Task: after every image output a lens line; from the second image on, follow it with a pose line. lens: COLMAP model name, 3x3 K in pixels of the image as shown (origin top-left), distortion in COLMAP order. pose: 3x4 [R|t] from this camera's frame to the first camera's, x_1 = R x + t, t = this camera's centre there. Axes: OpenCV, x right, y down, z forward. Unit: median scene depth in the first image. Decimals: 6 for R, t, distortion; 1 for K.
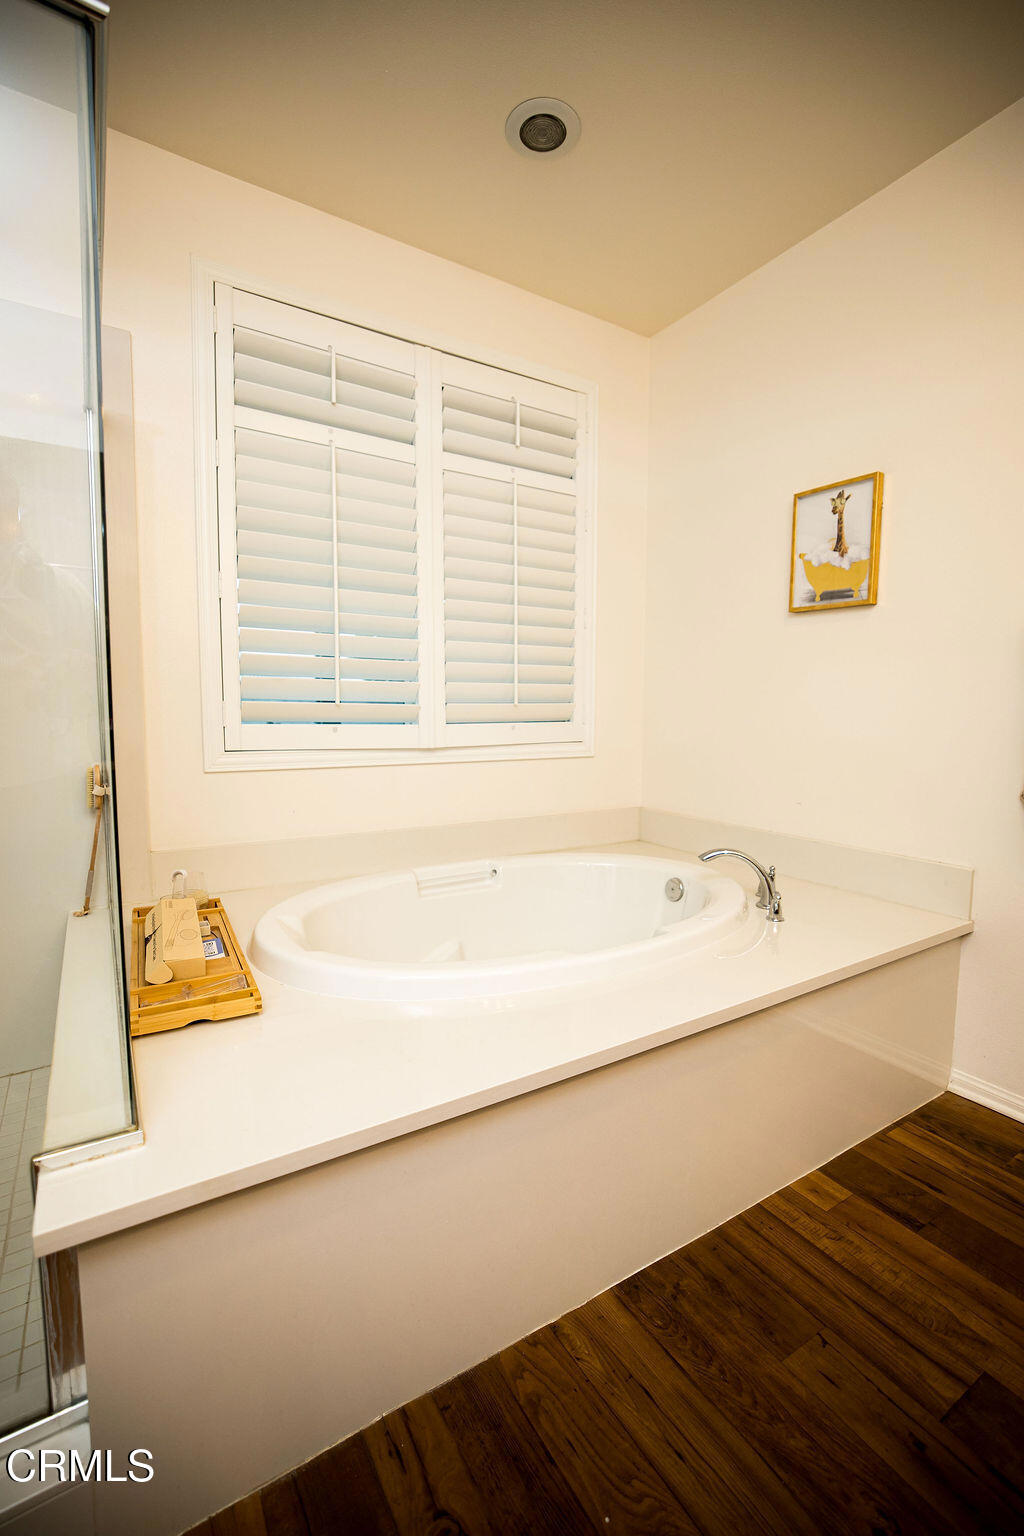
lens RADIAL K [[684.8, 0, 487.6], [0, 684.8, 750.8], [0, 0, 1]] dist [-0.037429, 0.011551]
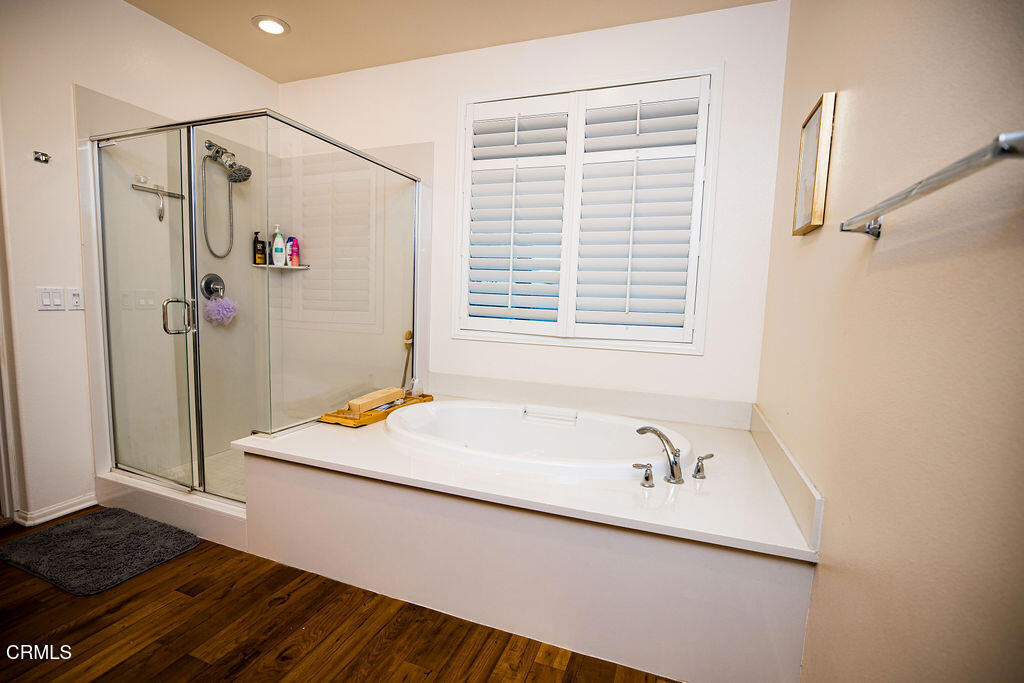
lens RADIAL K [[481.3, 0, 495.1], [0, 481.3, 342.5], [0, 0, 1]] dist [-0.040061, 0.011839]
pose [[0.600969, 0.095874, -0.793501, 0.828644], [-0.078235, 0.995068, 0.060976, -0.054412], [0.795434, 0.025435, 0.605506, 0.184102]]
